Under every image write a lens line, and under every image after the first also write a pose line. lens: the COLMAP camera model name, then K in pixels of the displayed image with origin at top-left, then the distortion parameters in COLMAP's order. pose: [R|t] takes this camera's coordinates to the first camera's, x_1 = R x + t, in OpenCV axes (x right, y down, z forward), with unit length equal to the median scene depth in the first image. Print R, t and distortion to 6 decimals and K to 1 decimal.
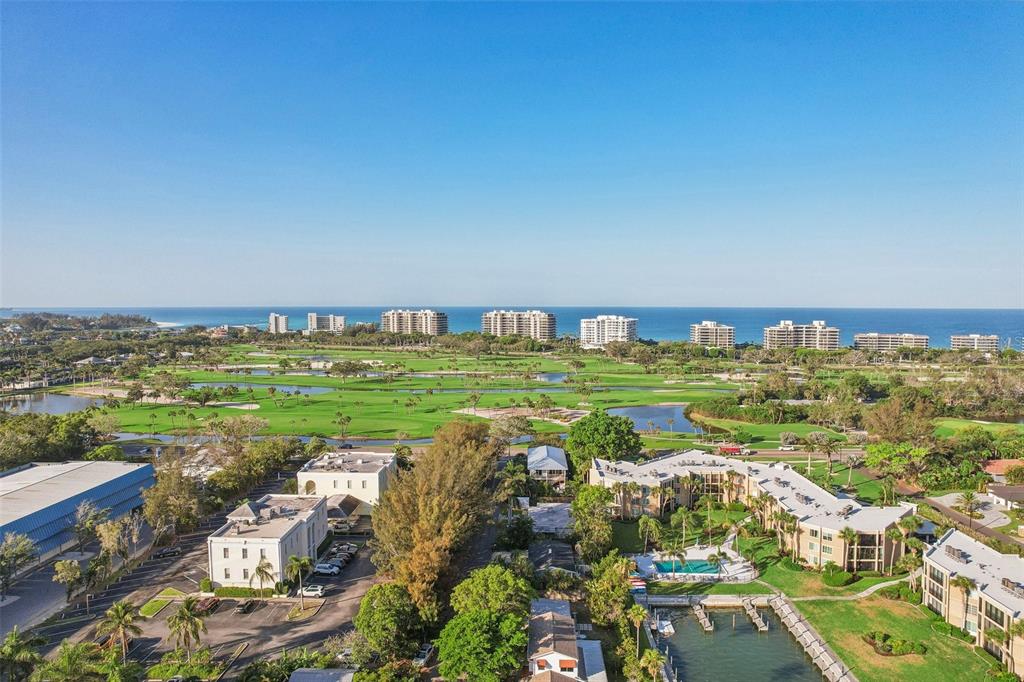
lens RADIAL K [[640.1, 0, 512.0], [0, 640.1, 341.0], [0, 0, 1]] dist [-0.059520, 0.056384]
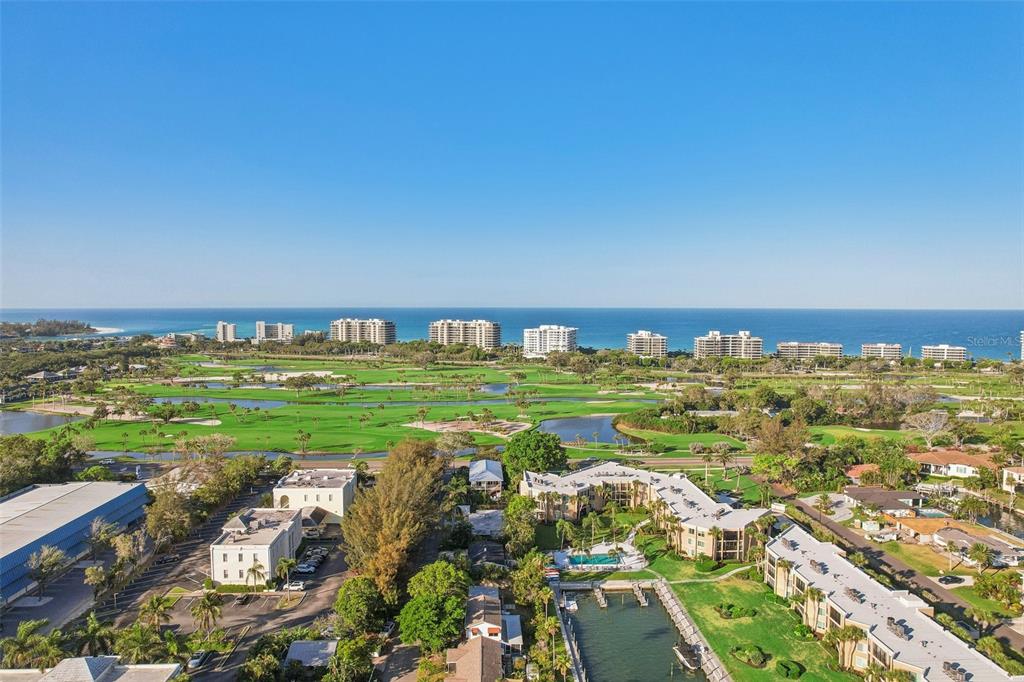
lens RADIAL K [[640.1, 0, 512.0], [0, 640.1, 341.0], [0, 0, 1]] dist [-0.059520, 0.056384]
pose [[0.996578, 0.000794, 0.082652, 0.006154], [-0.000778, 1.000000, -0.000219, -0.060424], [-0.082652, 0.000154, 0.996578, -0.189569]]
